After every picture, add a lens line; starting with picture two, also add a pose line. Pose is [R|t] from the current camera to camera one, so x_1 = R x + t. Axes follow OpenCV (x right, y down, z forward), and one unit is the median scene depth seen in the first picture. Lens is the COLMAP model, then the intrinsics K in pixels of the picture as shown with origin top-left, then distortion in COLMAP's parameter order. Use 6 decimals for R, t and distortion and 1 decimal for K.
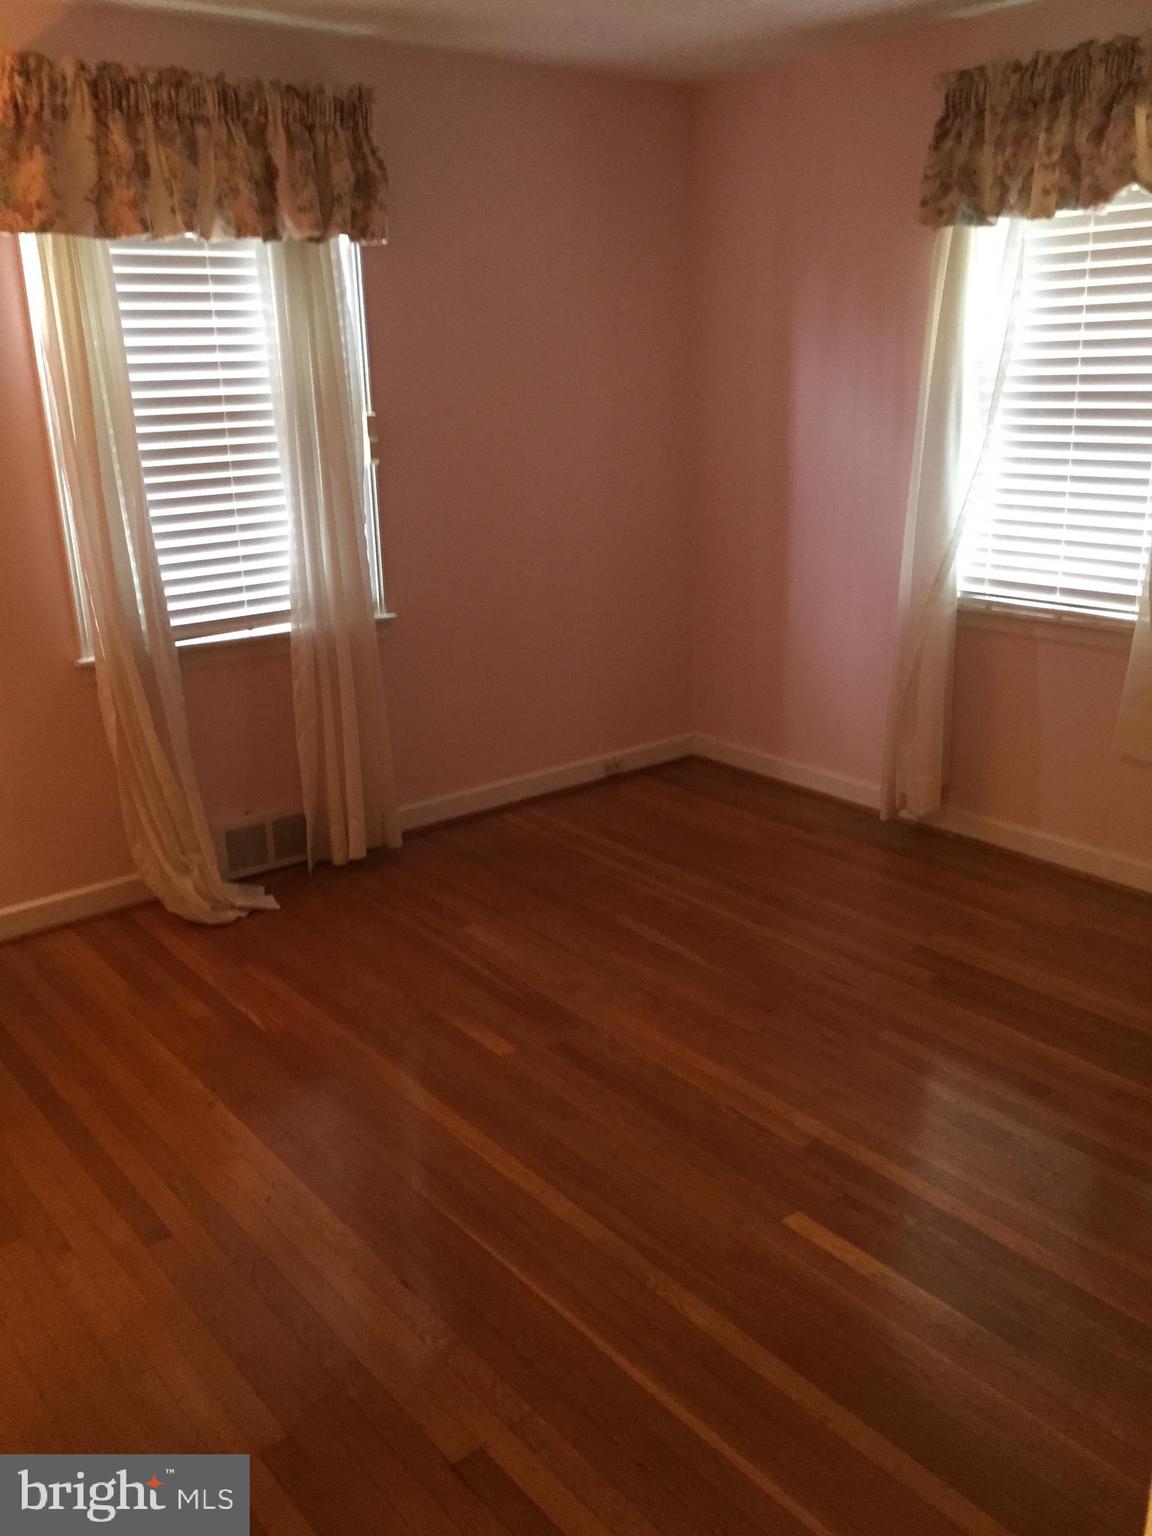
lens RADIAL K [[1309.9, 0, 577.4], [0, 1309.9, 772.2], [0, 0, 1]] dist [0.074198, -0.113342]
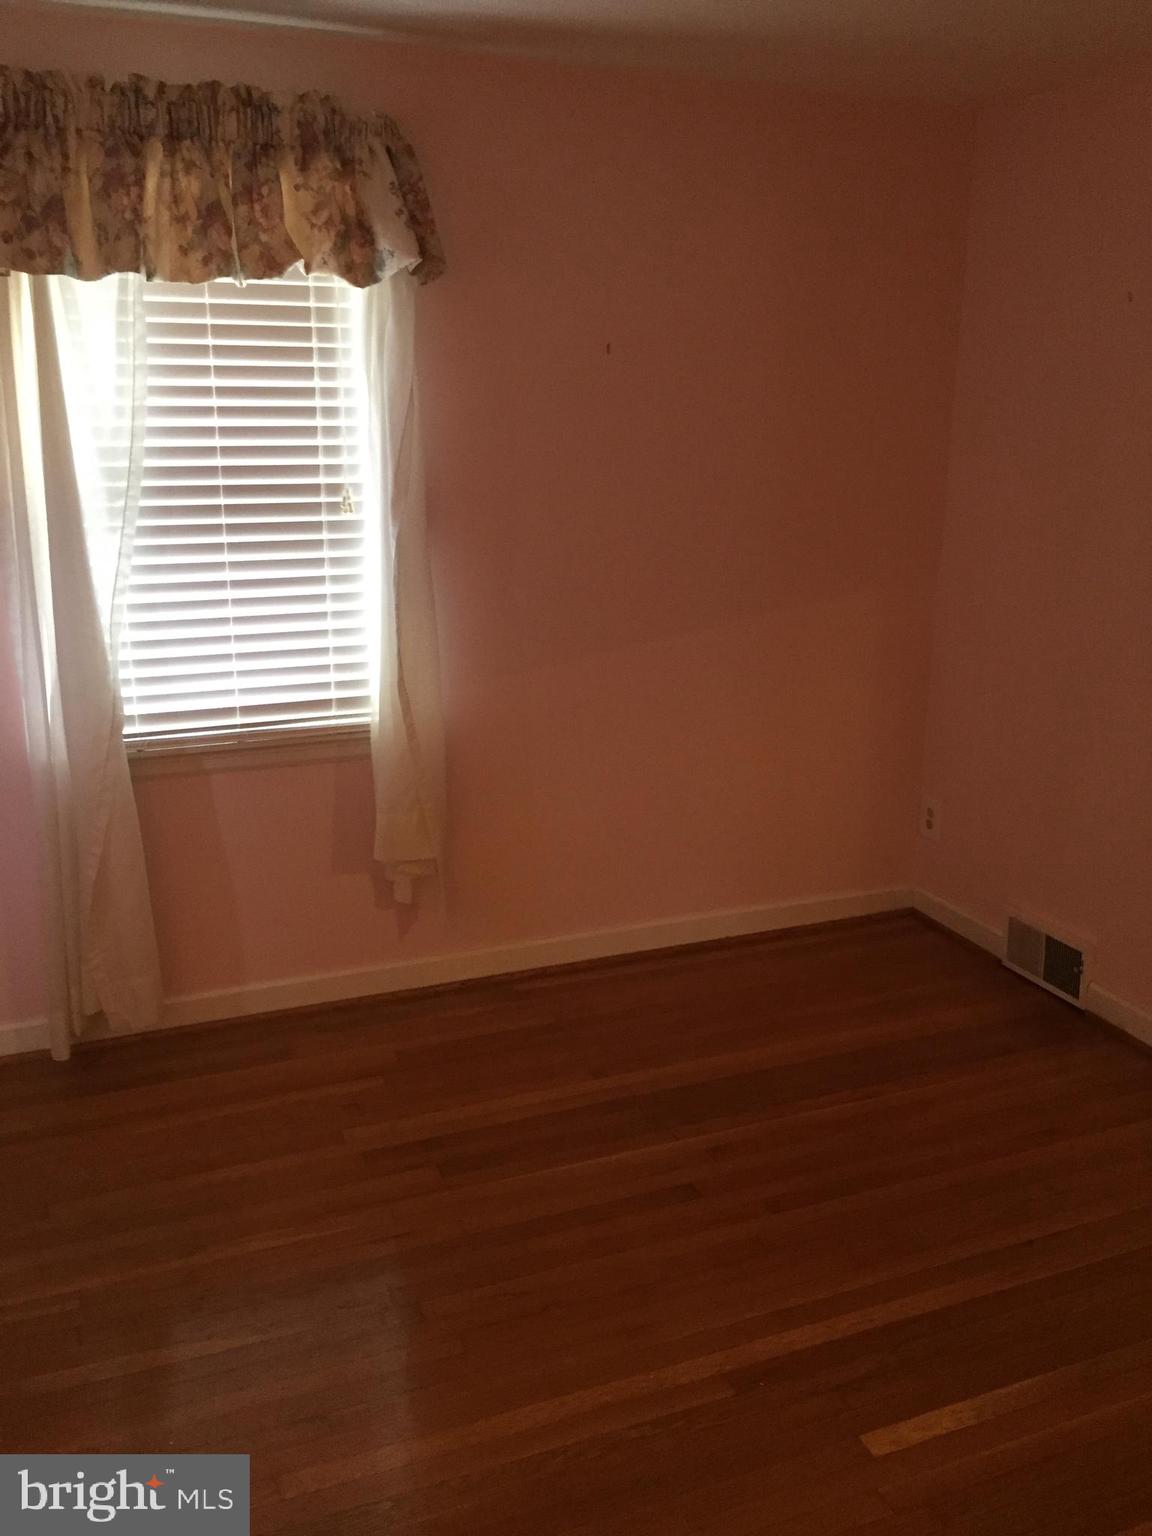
lens RADIAL K [[1309.9, 0, 576.8], [0, 1309.9, 764.7], [0, 0, 1]] dist [0.074198, -0.113342]
pose [[0.280714, -0.231598, 0.931430, -0.414374], [0.280215, 0.947946, 0.151254, -0.185876], [-0.917976, 0.218541, 0.330999, 0.558863]]
